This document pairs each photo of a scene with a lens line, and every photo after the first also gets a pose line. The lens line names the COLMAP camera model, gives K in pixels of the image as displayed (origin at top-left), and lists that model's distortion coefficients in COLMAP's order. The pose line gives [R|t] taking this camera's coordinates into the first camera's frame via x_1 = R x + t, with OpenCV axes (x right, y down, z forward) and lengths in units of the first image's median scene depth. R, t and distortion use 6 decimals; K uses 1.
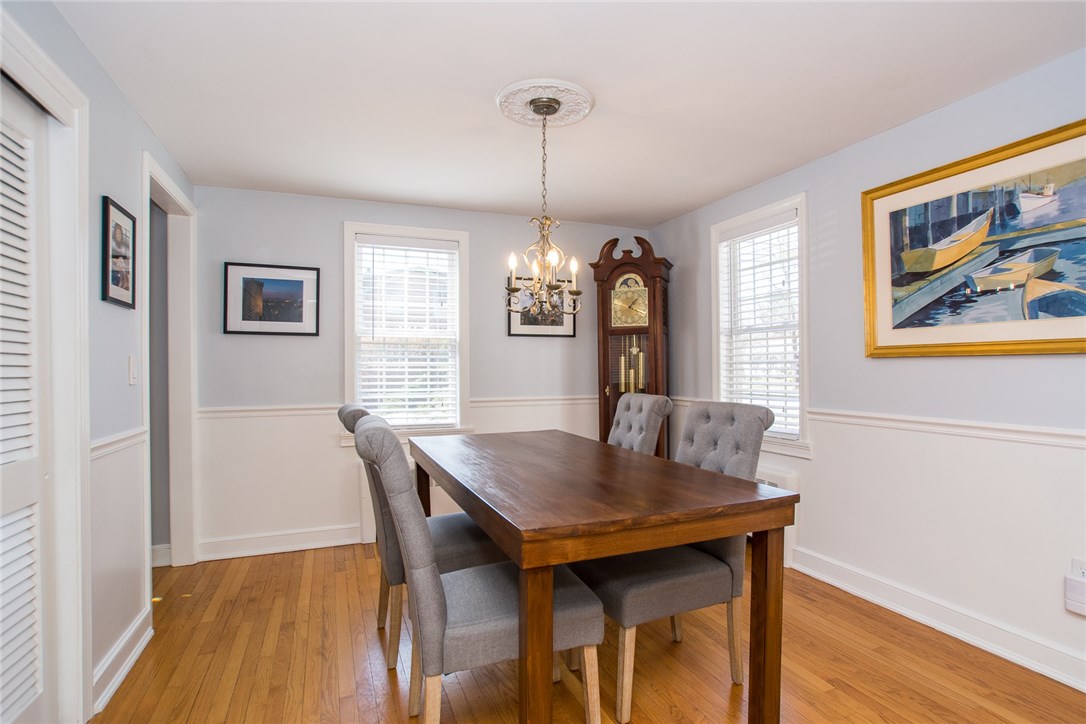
lens RADIAL K [[534.7, 0, 542.7], [0, 534.7, 367.3], [0, 0, 1]] dist [0.003797, 0.000806]
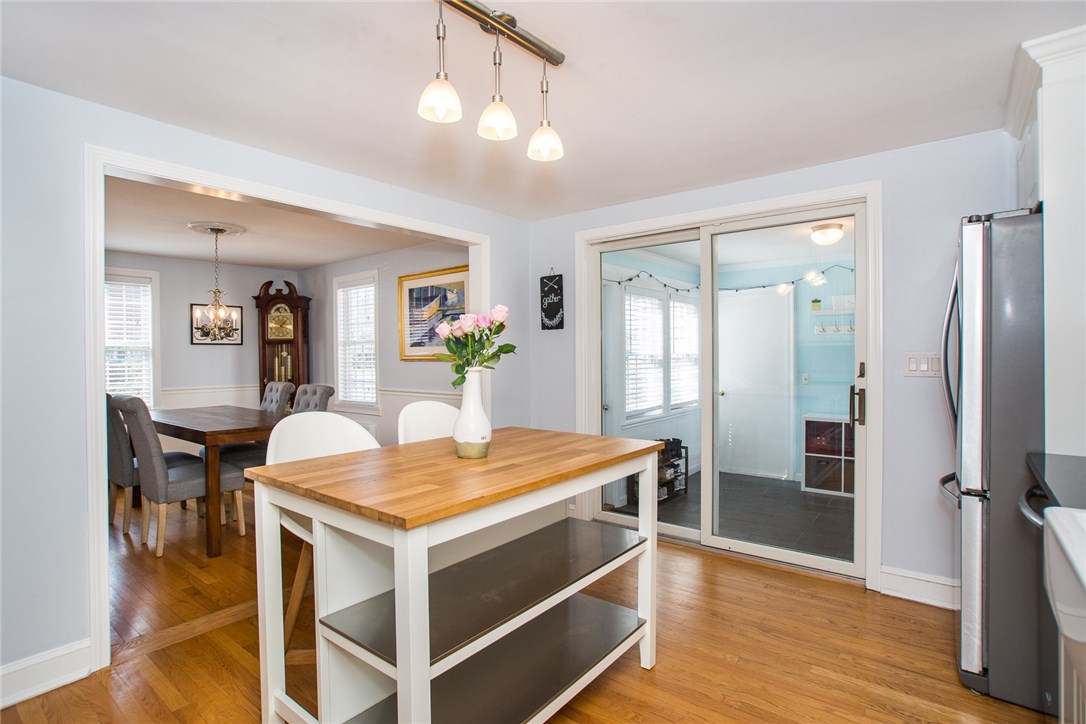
lens RADIAL K [[534.7, 0, 481.0], [0, 534.7, 359.2], [0, 0, 1]] dist [0.003797, 0.000806]
pose [[0.900095, -0.003734, 0.435678, 0.011284], [0.002661, 0.999992, 0.003071, -0.021726], [-0.435686, -0.001605, 0.900097, -0.664347]]
